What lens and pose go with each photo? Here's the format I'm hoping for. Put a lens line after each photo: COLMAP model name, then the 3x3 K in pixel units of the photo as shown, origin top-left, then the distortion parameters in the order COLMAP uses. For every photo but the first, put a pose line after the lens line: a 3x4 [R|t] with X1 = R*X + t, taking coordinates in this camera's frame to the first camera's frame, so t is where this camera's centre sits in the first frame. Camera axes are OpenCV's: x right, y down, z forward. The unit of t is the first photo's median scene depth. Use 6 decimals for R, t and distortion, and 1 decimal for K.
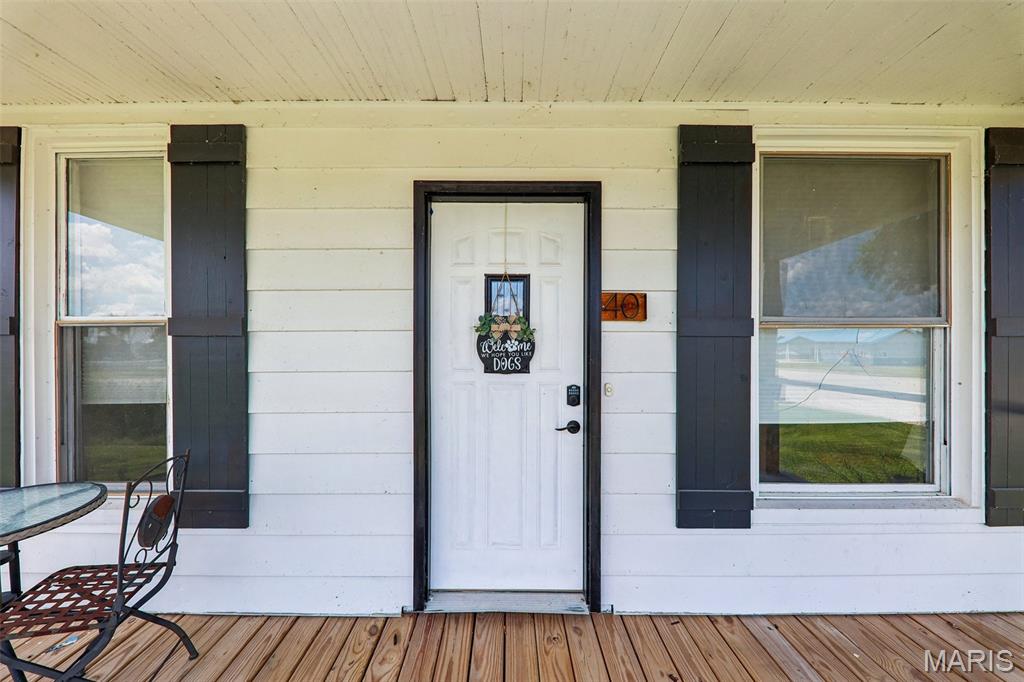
lens RADIAL K [[355.5, 0, 510.9], [0, 355.5, 340.5], [0, 0, 1]] dist [0.000624, -0.000680]
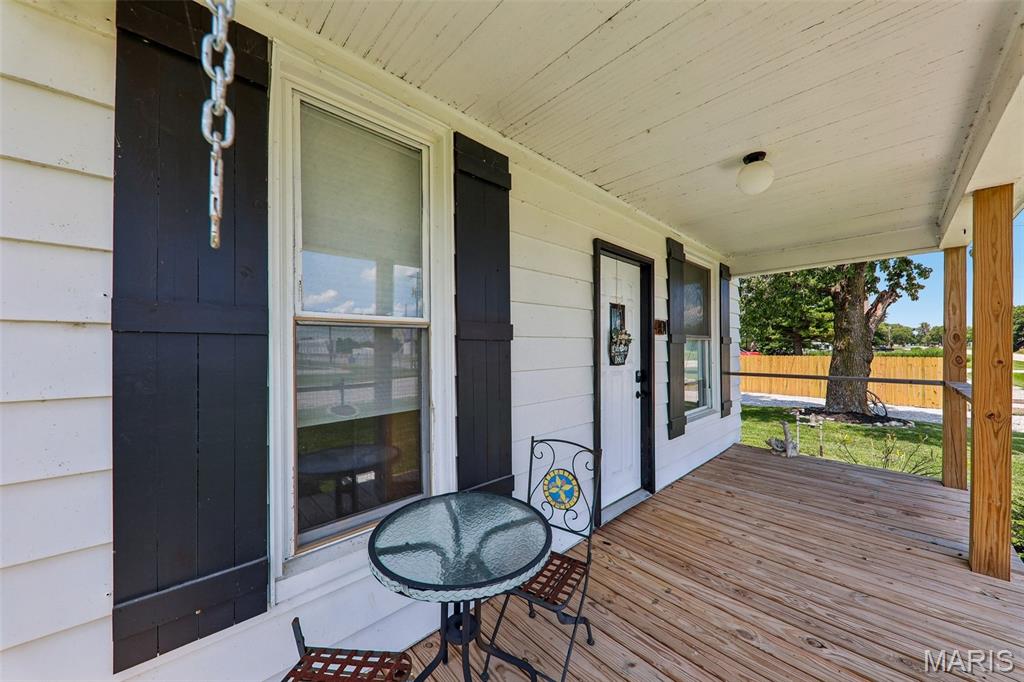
lens RADIAL K [[355.5, 0, 511.3], [0, 355.5, 343.5], [0, 0, 1]] dist [0.000624, -0.000680]
pose [[0.726069, 0.006105, 0.687594, -1.487085], [0.002037, 0.999937, -0.011029, 0.010450], [-0.687618, 0.009408, 0.726011, 0.160393]]
